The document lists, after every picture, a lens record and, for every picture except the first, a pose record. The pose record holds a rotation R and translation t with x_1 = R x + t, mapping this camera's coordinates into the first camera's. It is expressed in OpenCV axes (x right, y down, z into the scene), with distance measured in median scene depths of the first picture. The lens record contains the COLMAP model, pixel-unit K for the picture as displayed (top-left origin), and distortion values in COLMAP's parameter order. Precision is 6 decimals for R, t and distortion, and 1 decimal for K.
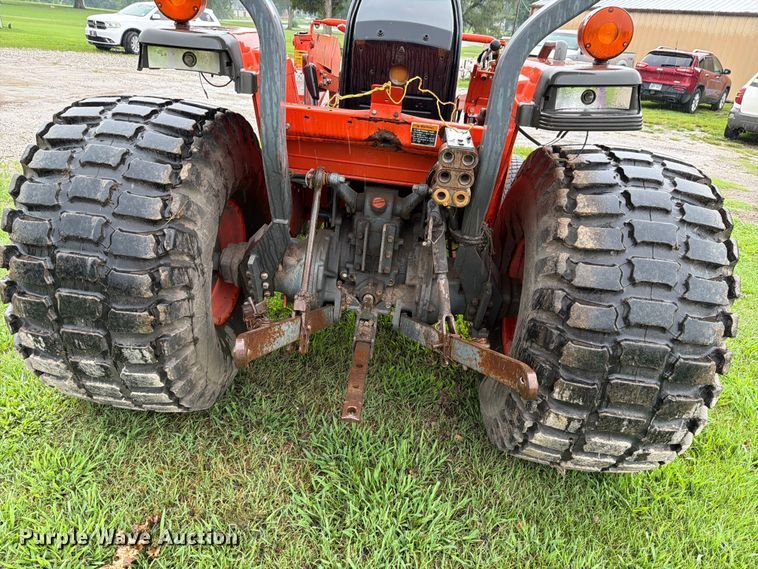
lens RADIAL K [[532.5, 0, 379.8], [0, 532.5, 296.8], [0, 0, 1]] dist [0.073858, -0.102680]
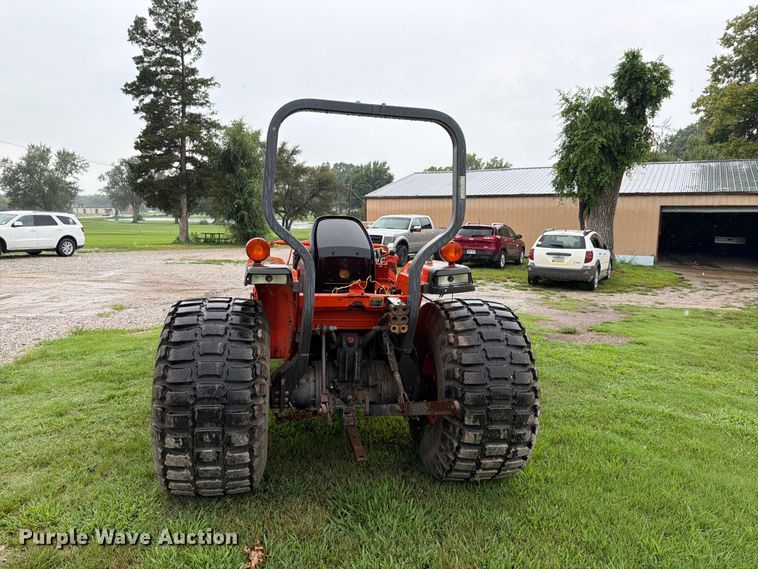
lens RADIAL K [[530.0, 0, 379.0], [0, 530.0, 284.5], [0, 0, 1]] dist [0.044842, -0.051822]
pose [[0.959521, -0.093417, 0.265692, -0.419034], [0.174363, 0.937891, -0.299931, 0.226850], [-0.221171, 0.334117, 0.916214, -0.818602]]
